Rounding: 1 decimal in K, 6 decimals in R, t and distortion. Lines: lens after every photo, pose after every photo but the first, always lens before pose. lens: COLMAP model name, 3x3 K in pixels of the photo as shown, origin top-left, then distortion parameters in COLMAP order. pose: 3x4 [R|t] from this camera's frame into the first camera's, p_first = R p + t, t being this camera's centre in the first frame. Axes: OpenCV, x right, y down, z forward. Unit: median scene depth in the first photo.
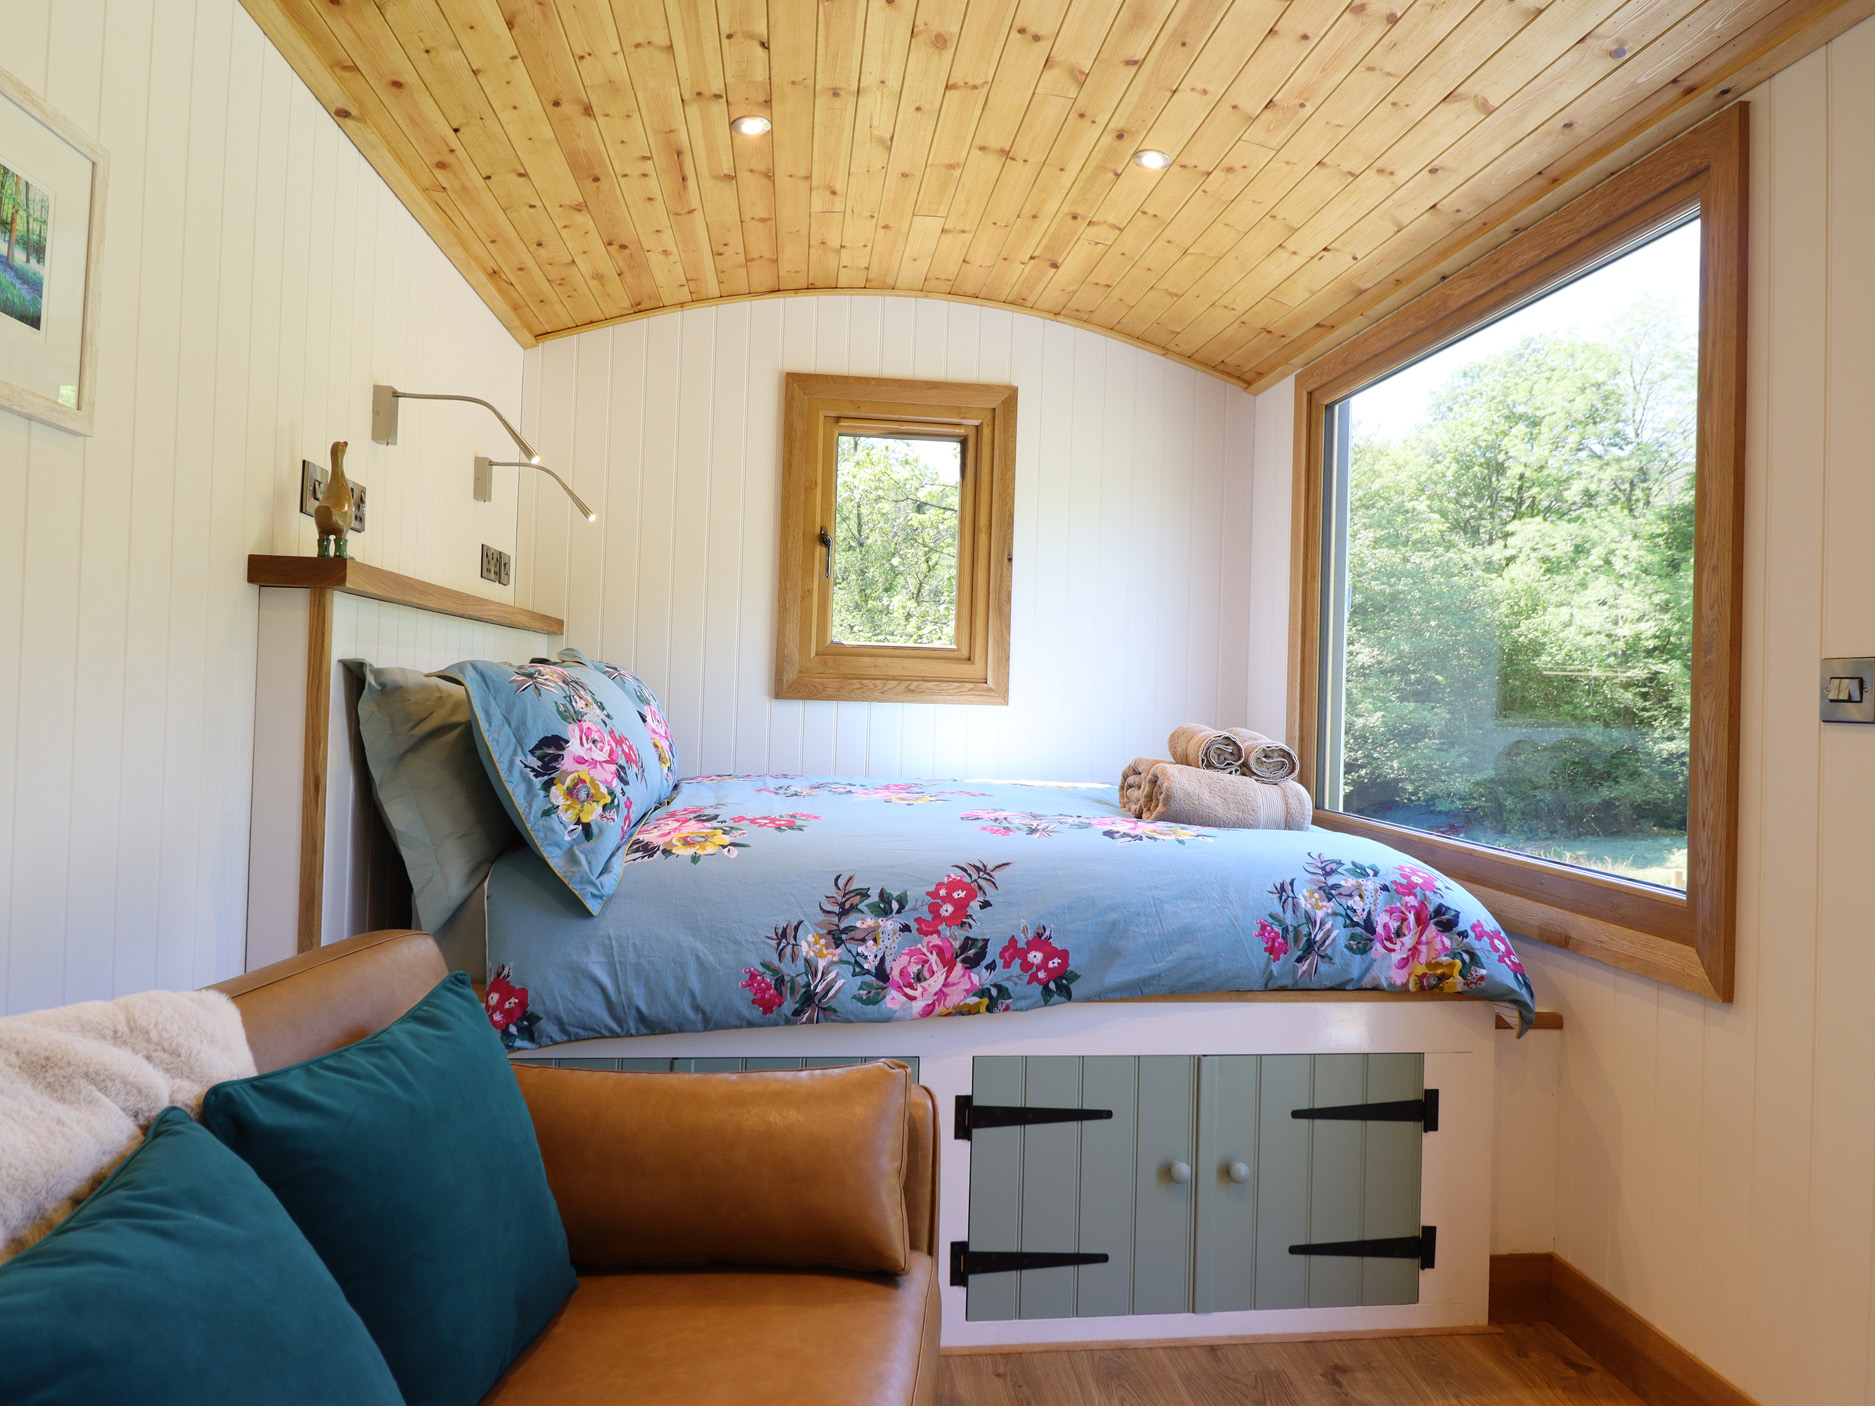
lens RADIAL K [[1161.3, 0, 933.7], [0, 1161.3, 687.4], [0, 0, 1]] dist [0.001535, -0.000175]
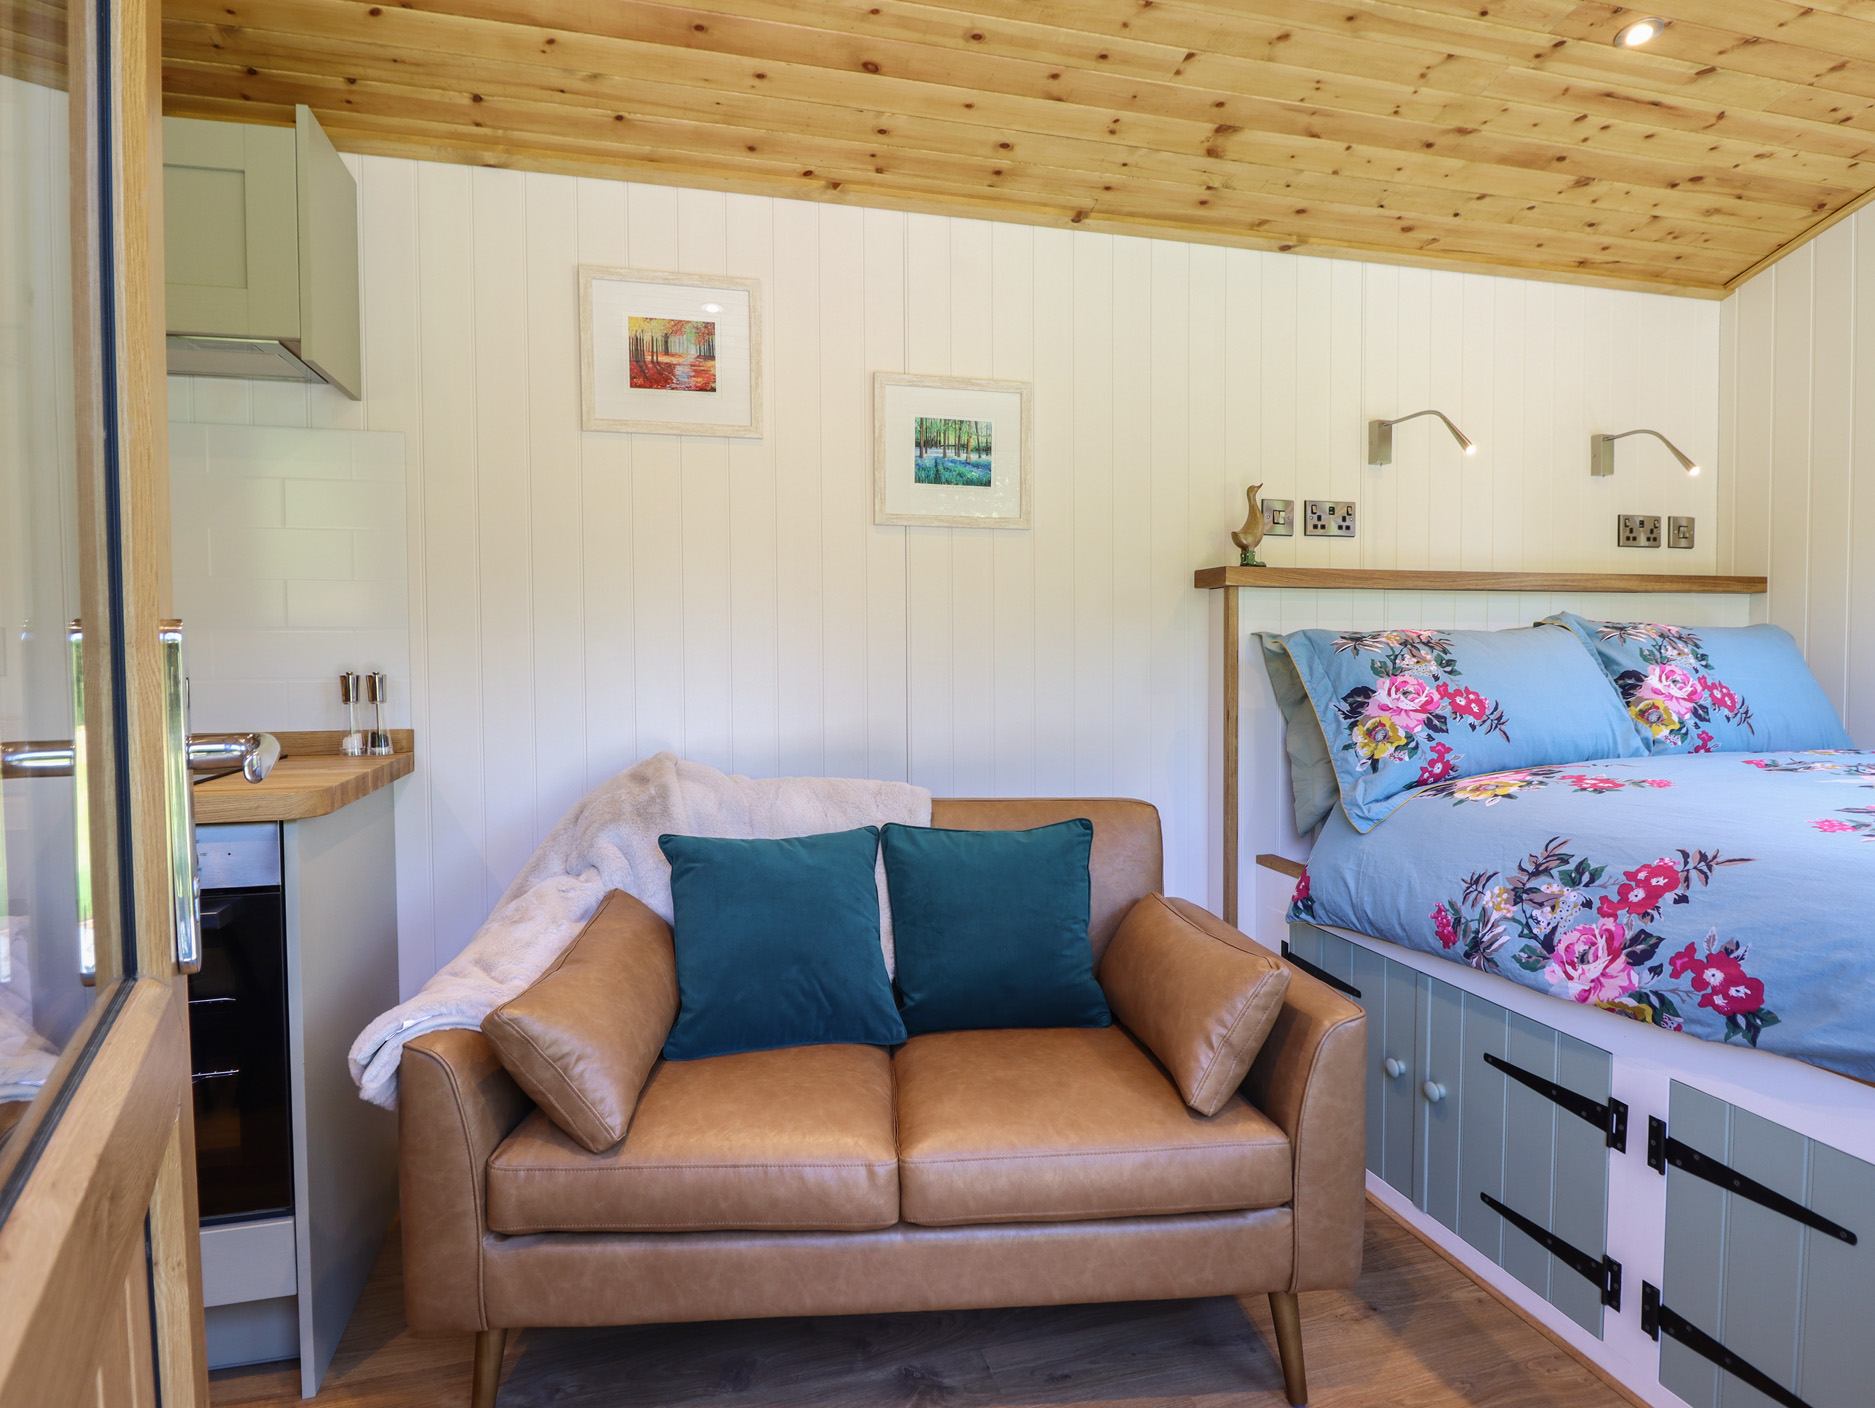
lens RADIAL K [[1026.0, 0, 937.5], [0, 1026.0, 704.0], [0, 0, 1]] dist [0.000703, -0.012502]
pose [[0.151901, 0.025662, -0.988063, 0.686289], [0.010210, 0.999569, 0.027531, 0.025183], [0.988343, -0.014270, 0.151573, 0.384955]]
